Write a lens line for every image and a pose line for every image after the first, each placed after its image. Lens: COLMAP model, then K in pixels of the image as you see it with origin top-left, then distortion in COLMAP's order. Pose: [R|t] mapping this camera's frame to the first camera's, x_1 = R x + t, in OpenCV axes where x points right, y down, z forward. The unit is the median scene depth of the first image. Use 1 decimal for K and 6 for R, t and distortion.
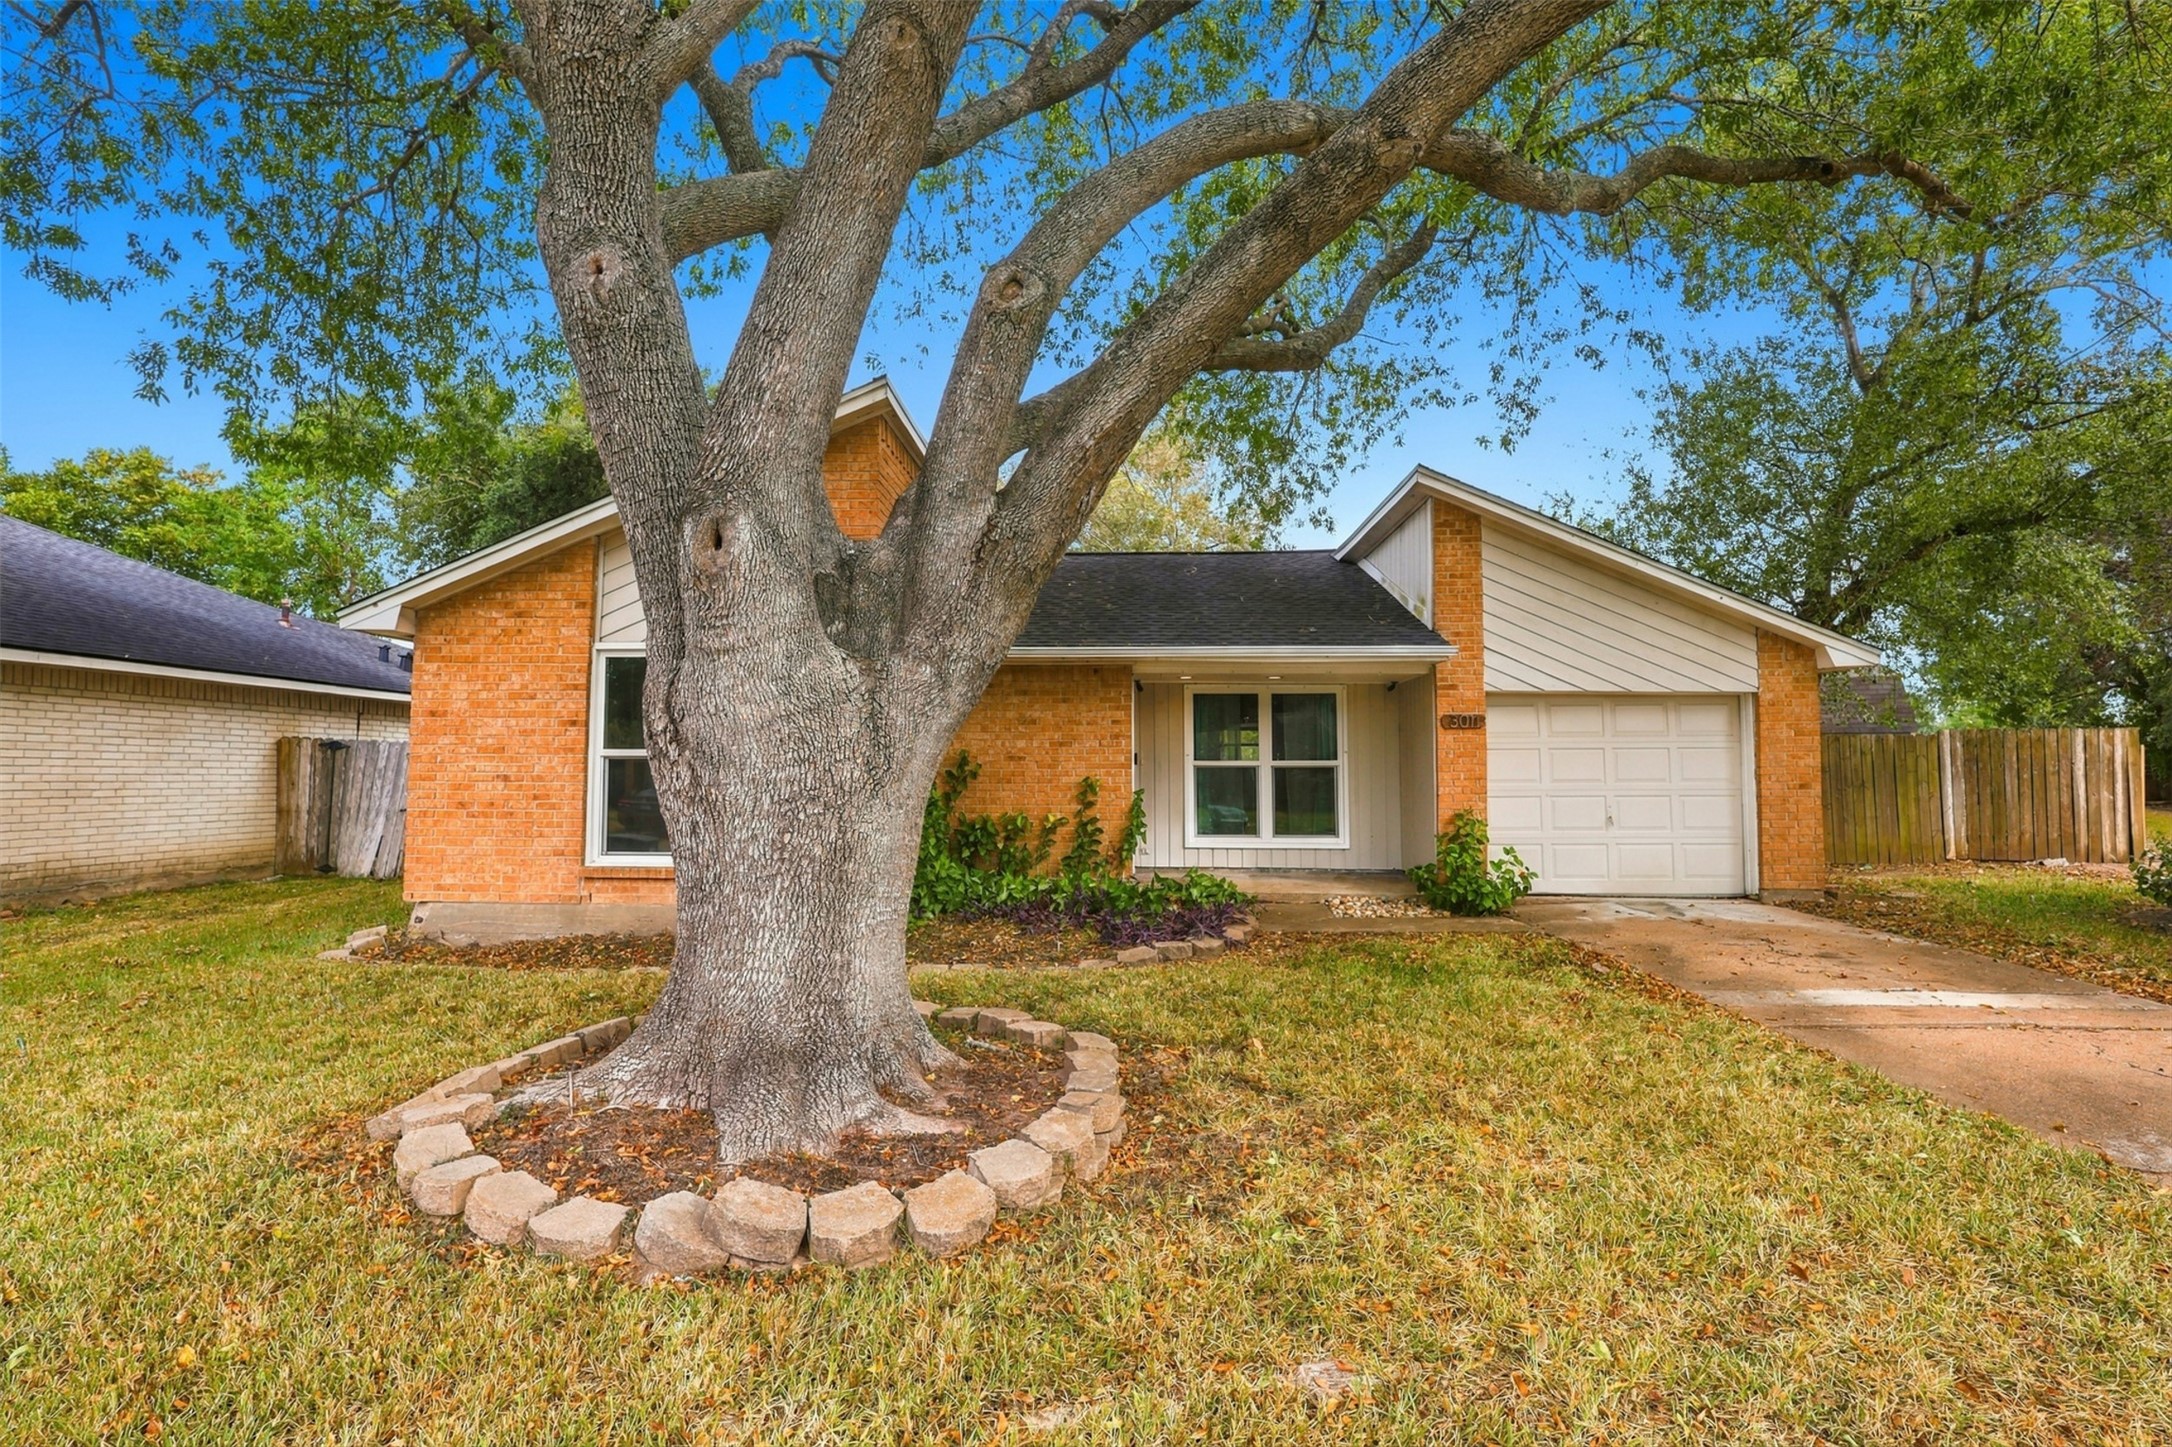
lens RADIAL K [[1017.4, 0, 1086.3], [0, 1017.4, 728.0], [0, 0, 1]] dist [0.000491, 0.000164]
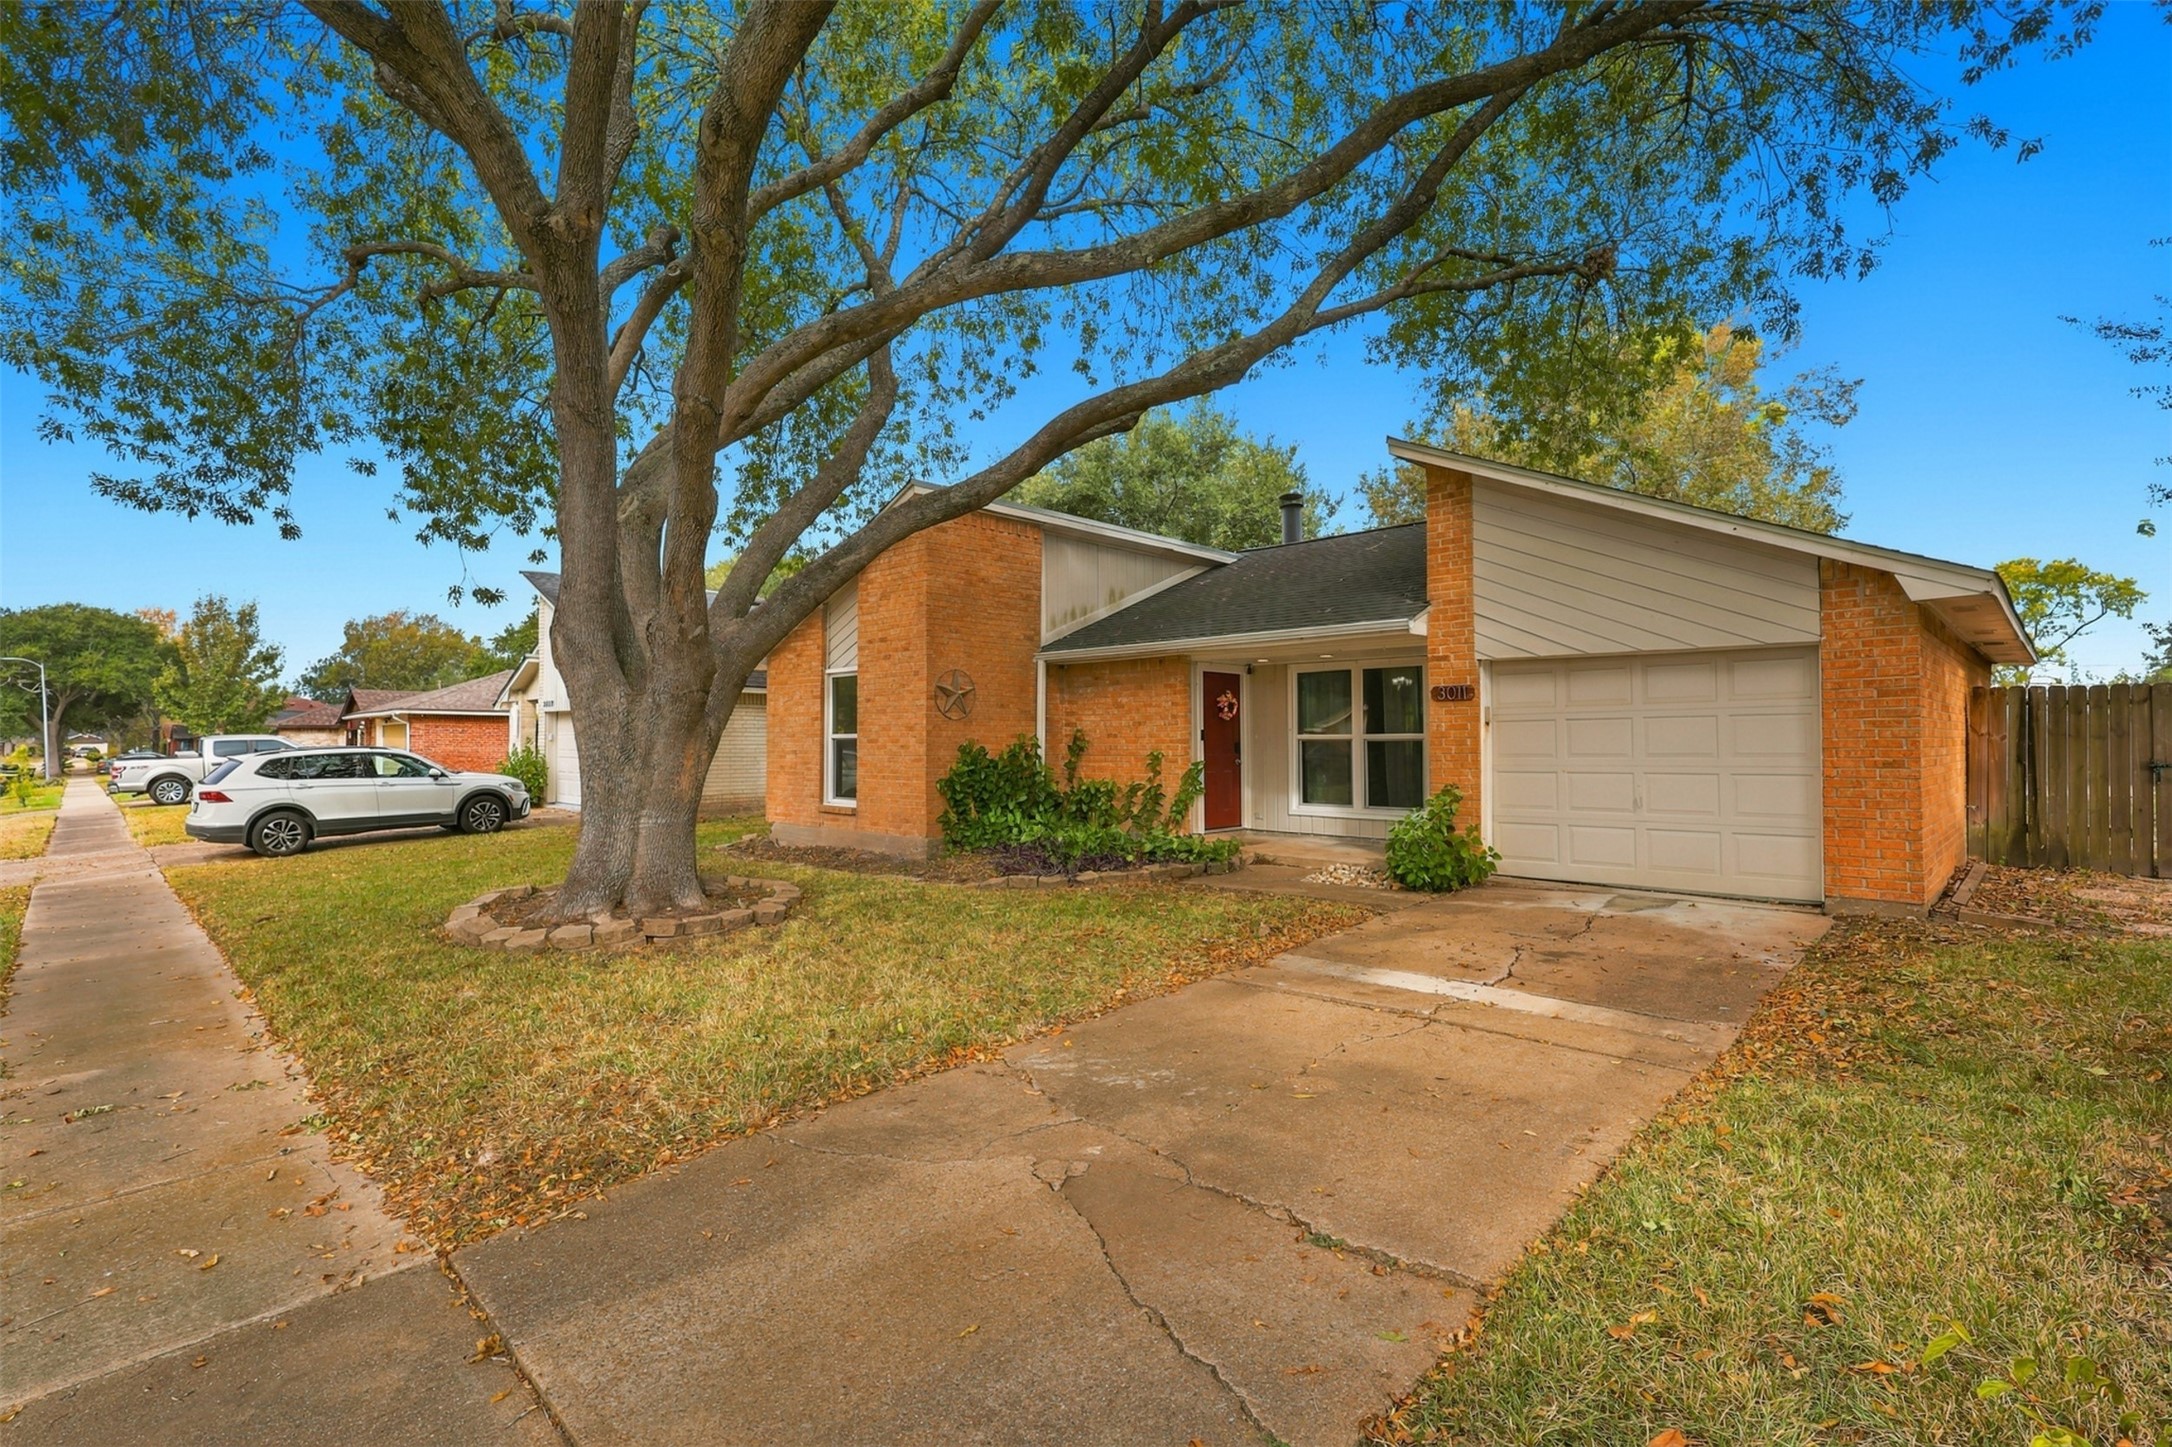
lens RADIAL K [[1017.4, 0, 1088.8], [0, 1017.4, 728.8], [0, 0, 1]] dist [0.000491, 0.000164]
pose [[0.747609, -0.013103, -0.664010, 0.748419], [0.035077, 0.999189, 0.019776, -0.003769], [0.663212, -0.038076, 0.747462, 0.050457]]
